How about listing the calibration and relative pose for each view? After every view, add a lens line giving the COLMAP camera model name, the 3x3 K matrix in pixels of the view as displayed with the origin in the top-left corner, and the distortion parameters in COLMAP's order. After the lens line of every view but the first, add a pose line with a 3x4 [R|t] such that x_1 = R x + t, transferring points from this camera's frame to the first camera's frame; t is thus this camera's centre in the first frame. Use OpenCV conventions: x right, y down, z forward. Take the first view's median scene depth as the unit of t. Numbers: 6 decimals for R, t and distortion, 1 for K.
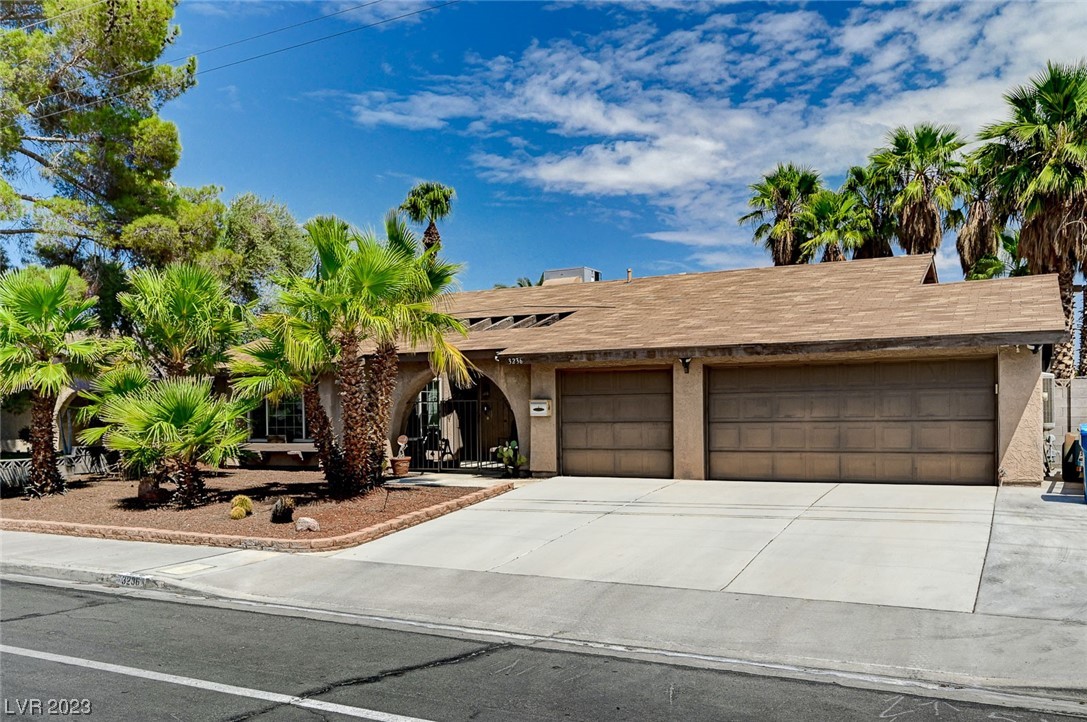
lens RADIAL K [[928.9, 0, 543.5], [0, 928.9, 361.0], [0, 0, 1]] dist [-0.044185, -0.001265]
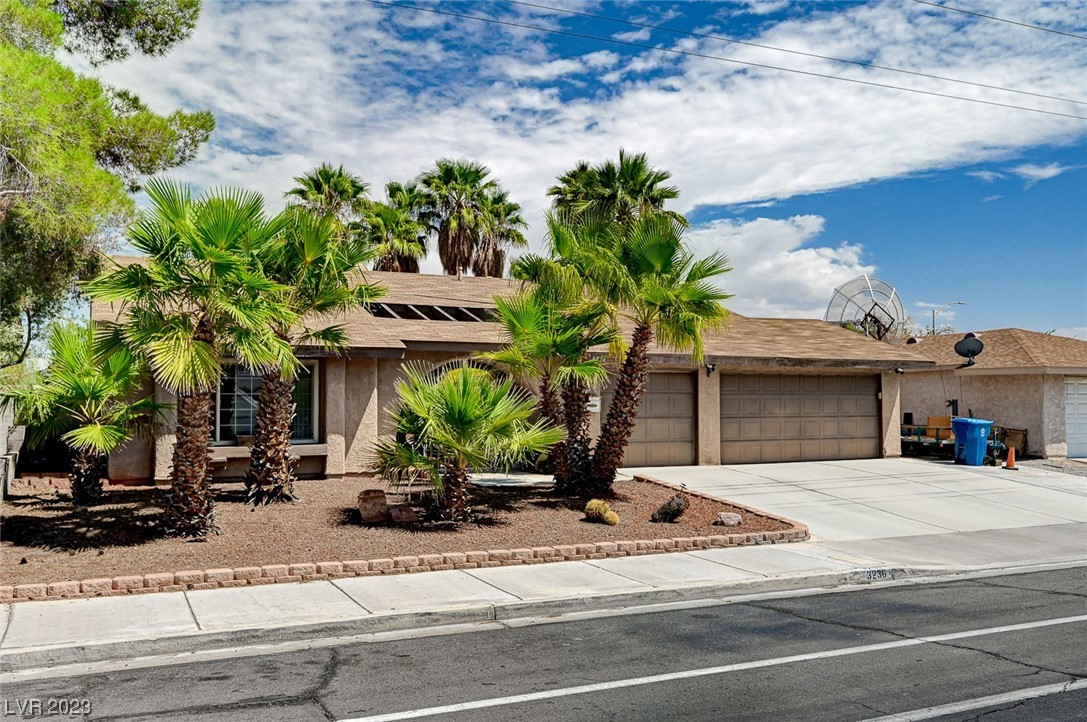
lens RADIAL K [[950.0, 0, 543.5], [0, 950.0, 361.0], [0, 0, 1]] dist [0.005279, 0.003904]
pose [[0.607945, 0.046047, 0.792643, -1.024301], [-0.048853, 0.998595, -0.020542, 0.030192], [-0.792475, -0.026235, 0.609340, 0.447395]]
